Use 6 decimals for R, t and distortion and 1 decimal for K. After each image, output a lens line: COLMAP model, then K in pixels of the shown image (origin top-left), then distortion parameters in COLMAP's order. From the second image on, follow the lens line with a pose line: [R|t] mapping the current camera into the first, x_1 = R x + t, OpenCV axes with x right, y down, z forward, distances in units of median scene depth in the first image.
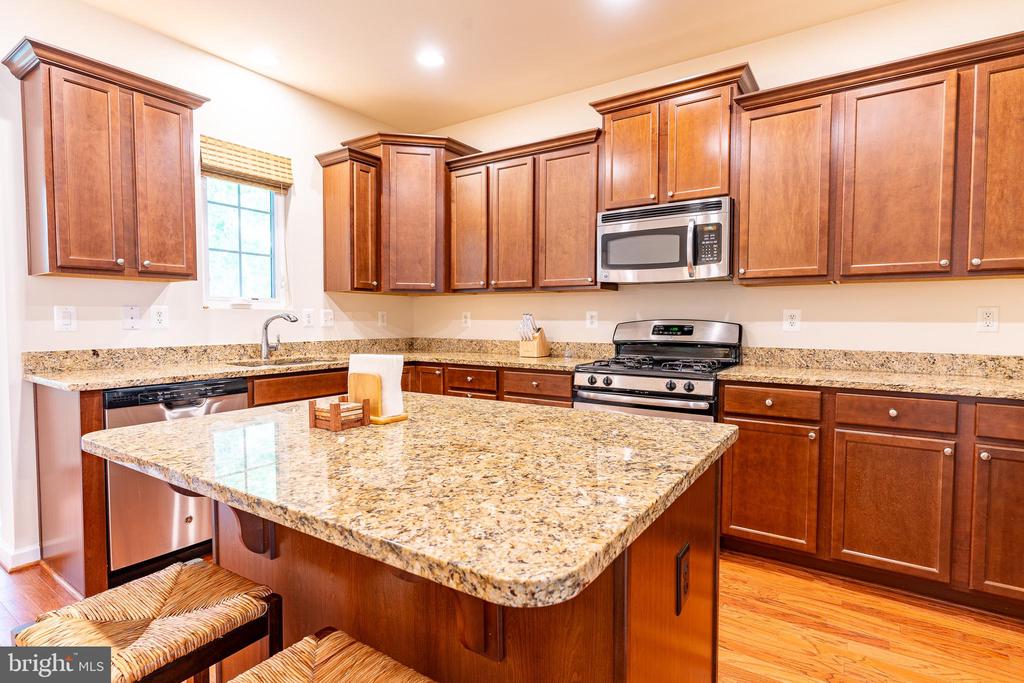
lens RADIAL K [[512.1, 0, 509.1], [0, 512.1, 344.6], [0, 0, 1]] dist [0.004726, 0.000193]
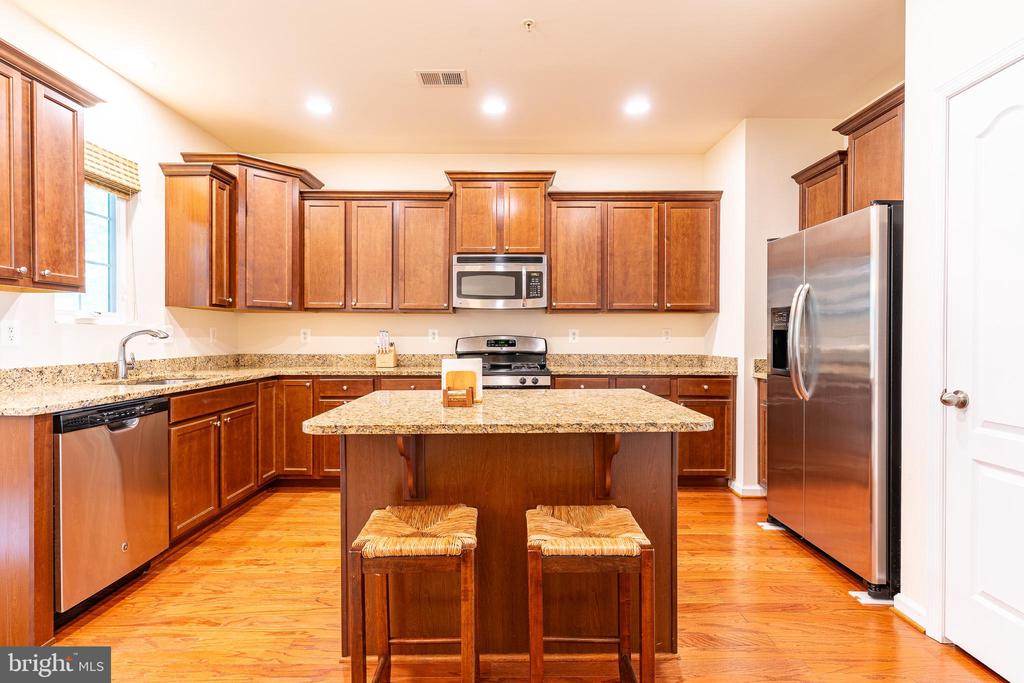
lens RADIAL K [[512.1, 0, 496.5], [0, 512.1, 340.8], [0, 0, 1]] dist [0.004726, 0.000193]
pose [[0.830557, -0.005819, 0.556904, -0.497362], [0.027621, 0.999145, -0.030754, 0.007636], [-0.556249, 0.040925, 0.830007, -0.154281]]
